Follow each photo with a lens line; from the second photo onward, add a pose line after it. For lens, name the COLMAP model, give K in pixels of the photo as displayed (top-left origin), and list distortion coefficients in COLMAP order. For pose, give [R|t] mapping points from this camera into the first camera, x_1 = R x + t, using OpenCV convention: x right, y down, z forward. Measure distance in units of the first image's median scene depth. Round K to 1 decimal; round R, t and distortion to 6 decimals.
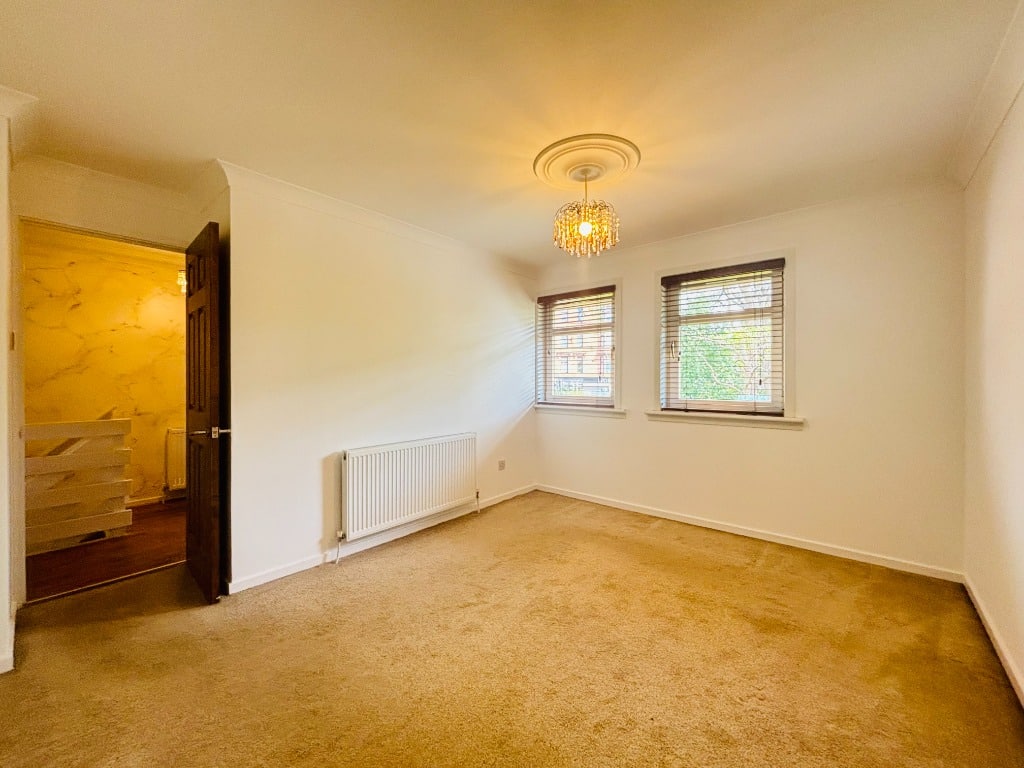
lens RADIAL K [[411.2, 0, 516.1], [0, 411.2, 382.6], [0, 0, 1]] dist [0.017553, 0.000641]
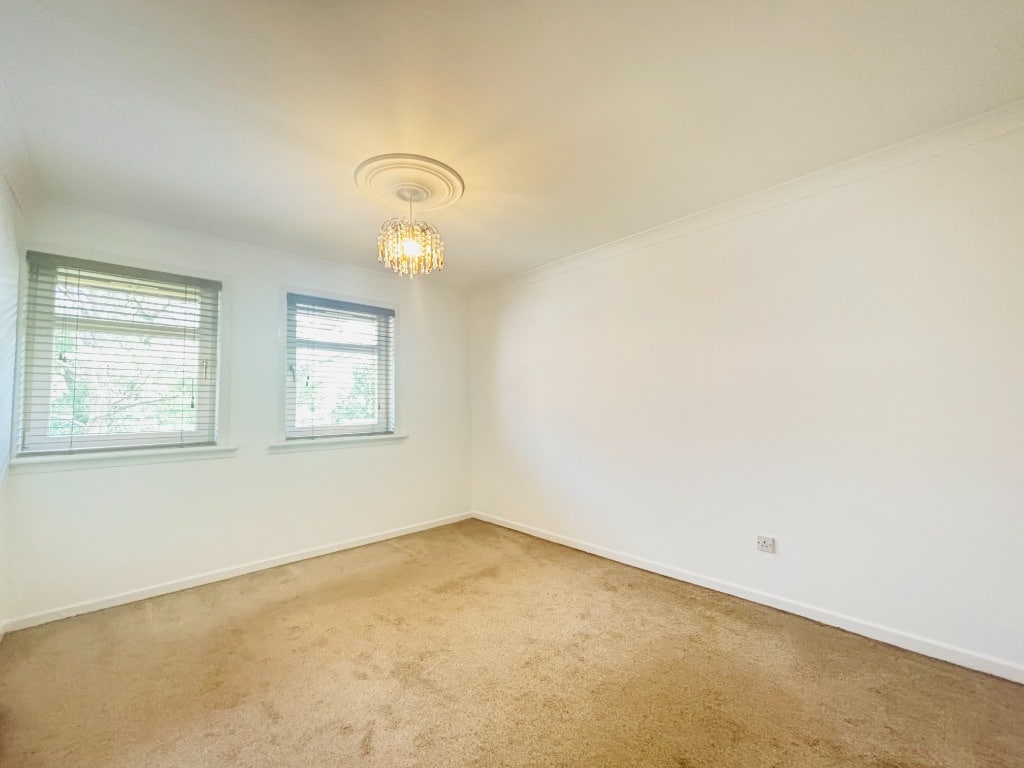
lens RADIAL K [[411.2, 0, 514.2], [0, 411.2, 379.1], [0, 0, 1]] dist [0.017553, 0.000641]
pose [[0.129601, 0.056676, 0.989945, -0.482134], [0.015919, 0.998118, -0.059228, -0.004020], [-0.991438, 0.023435, 0.128455, 0.403245]]
